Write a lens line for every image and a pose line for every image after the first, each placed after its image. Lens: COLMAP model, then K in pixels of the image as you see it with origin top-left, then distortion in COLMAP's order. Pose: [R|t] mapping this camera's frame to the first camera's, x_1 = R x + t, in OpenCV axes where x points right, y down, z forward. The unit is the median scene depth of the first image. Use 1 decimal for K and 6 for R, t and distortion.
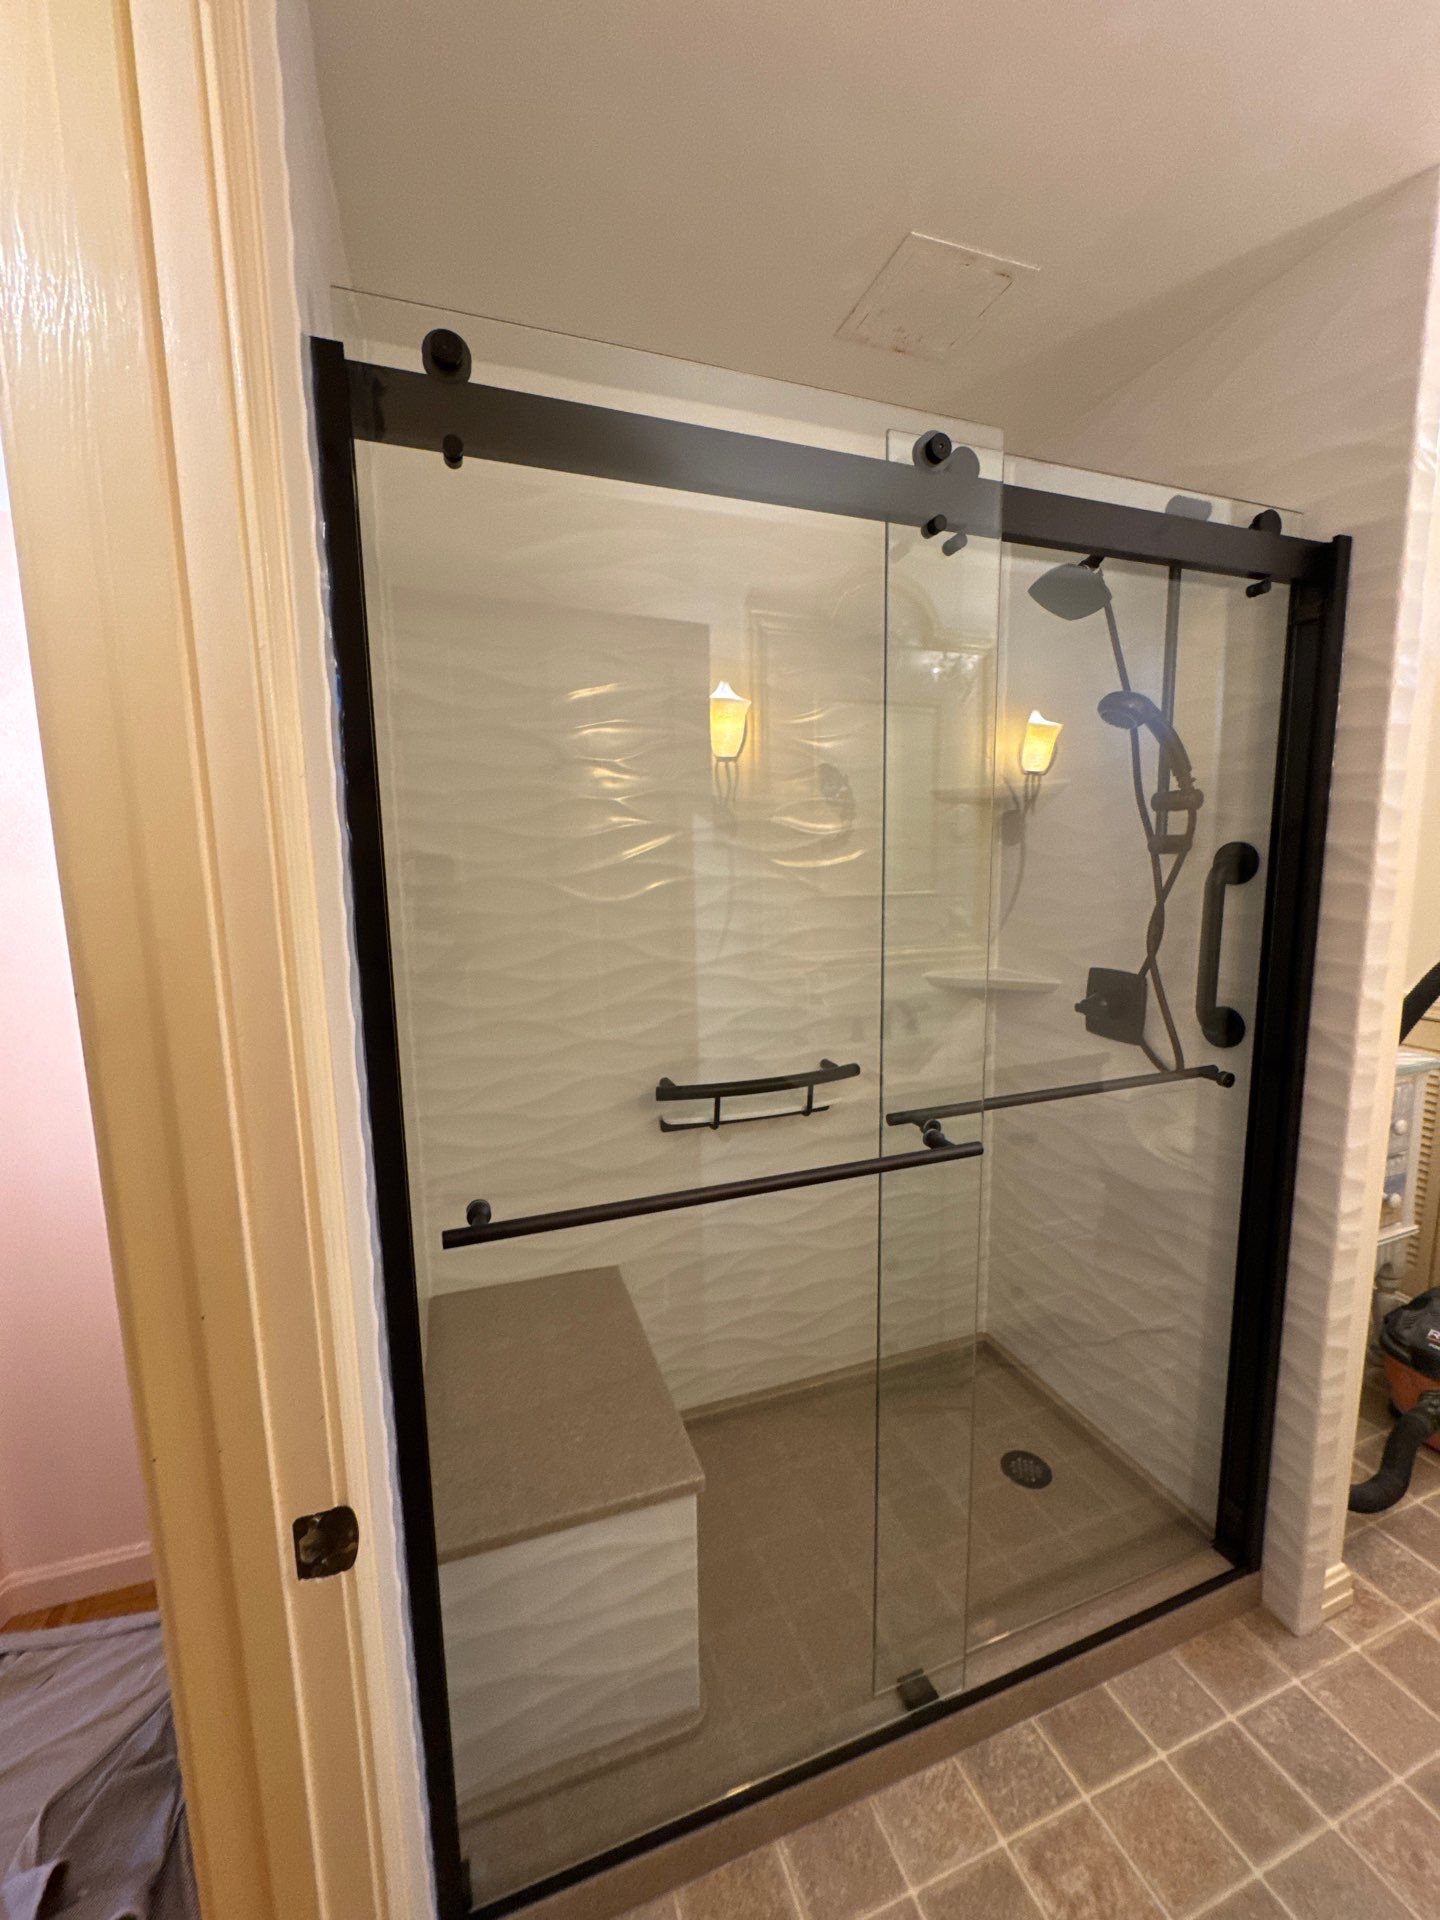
lens RADIAL K [[767.6, 0, 718.3], [0, 767.6, 968.7], [0, 0, 1]] dist [0.008329, -0.000705]
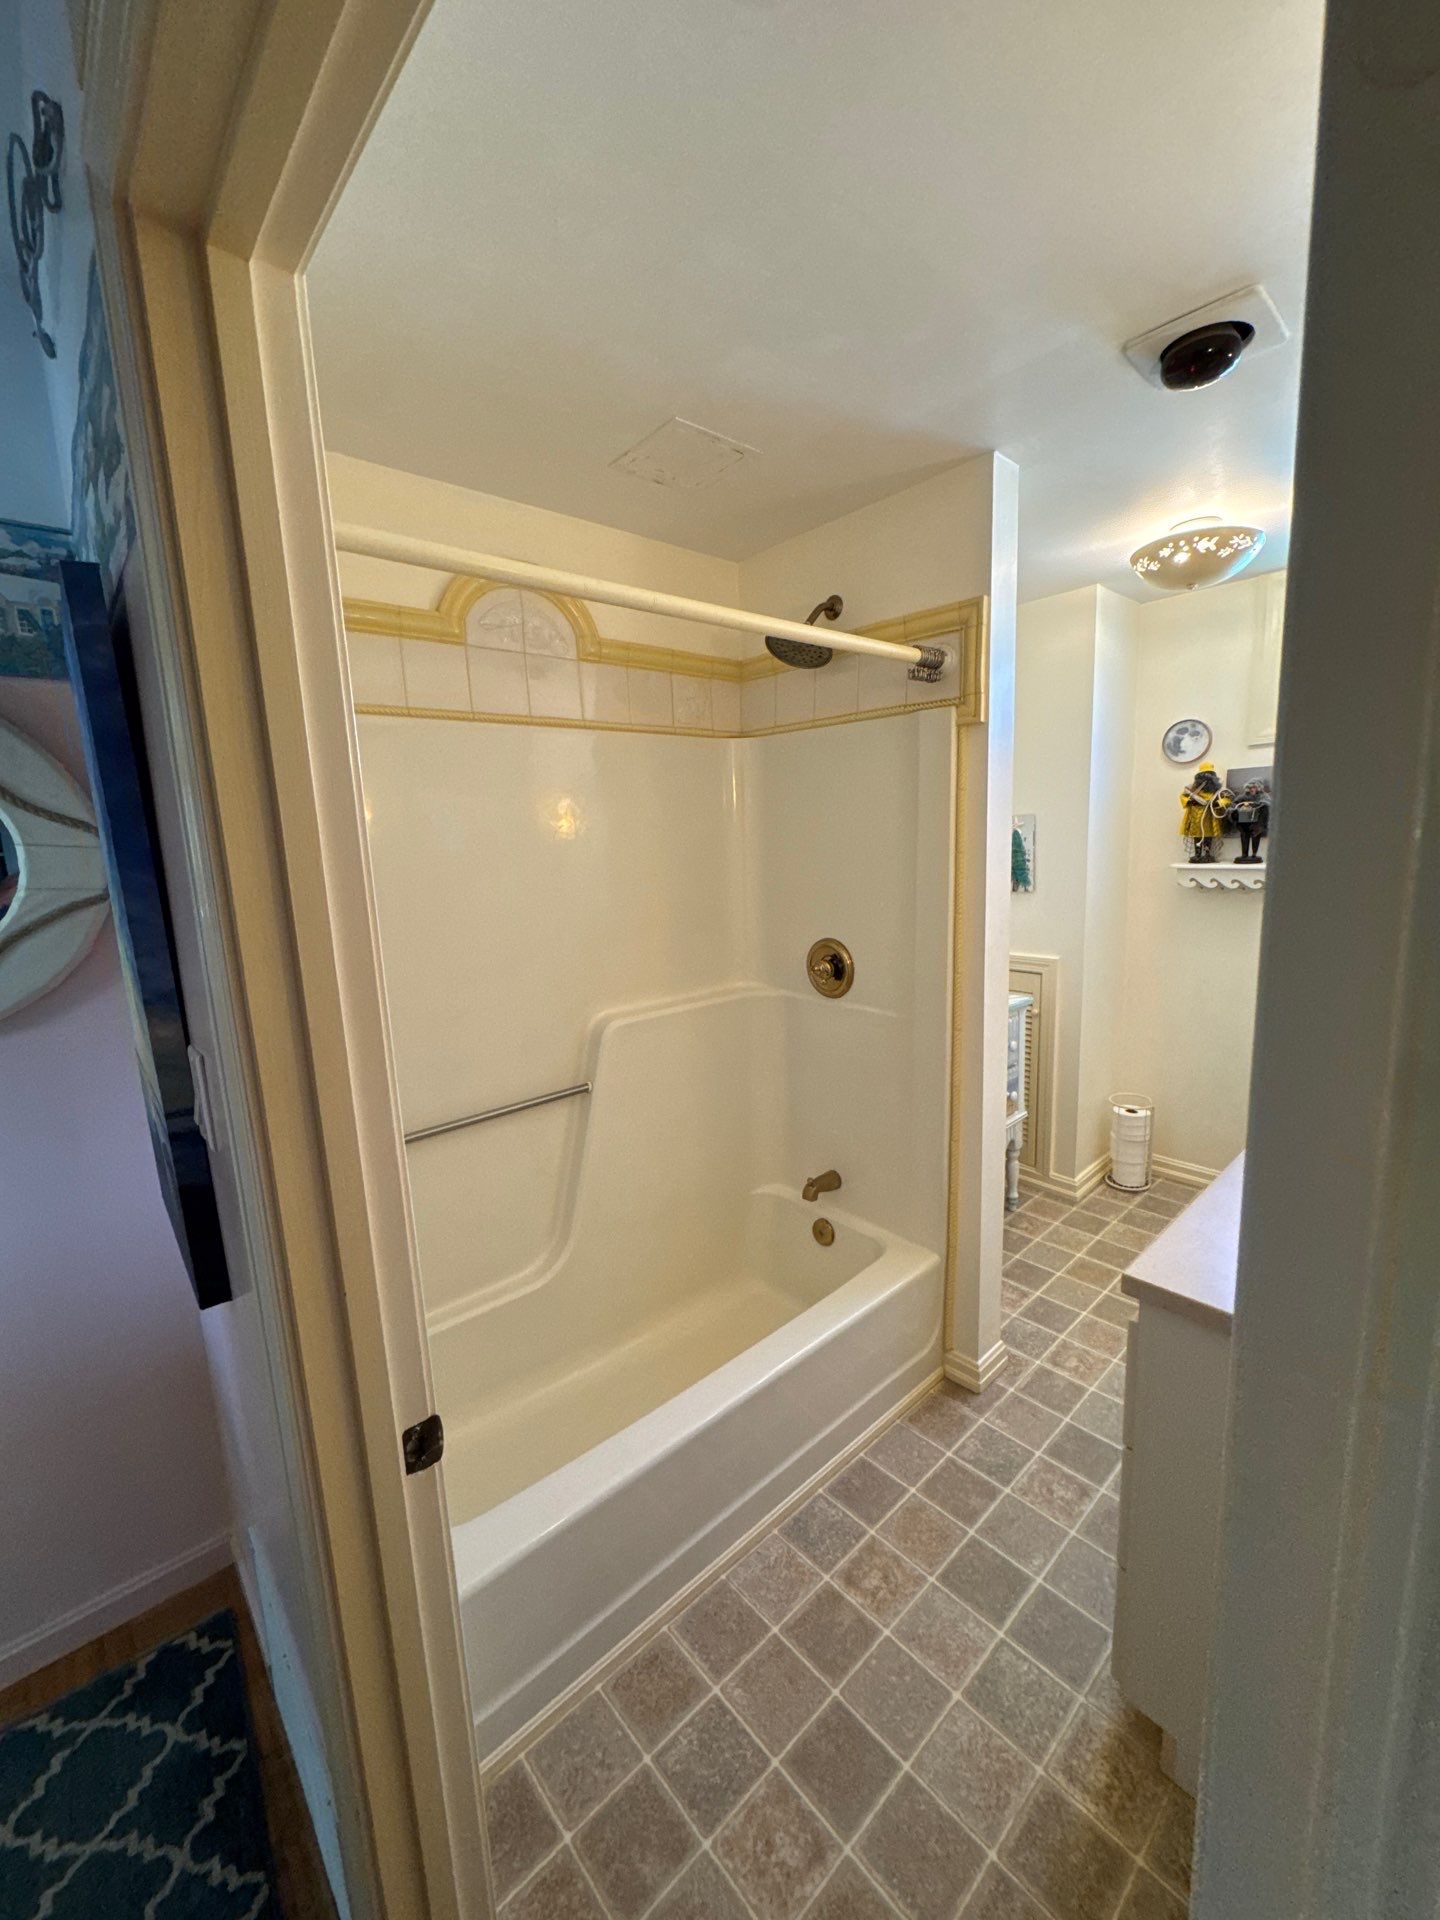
lens RADIAL K [[767.6, 0, 722.5], [0, 767.6, 958.6], [0, 0, 1]] dist [0.008329, -0.000705]
pose [[0.928972, -0.080082, 0.361384, -0.214014], [0.075519, 0.996785, 0.026755, -0.060942], [-0.362365, 0.002437, 0.932033, -0.238801]]
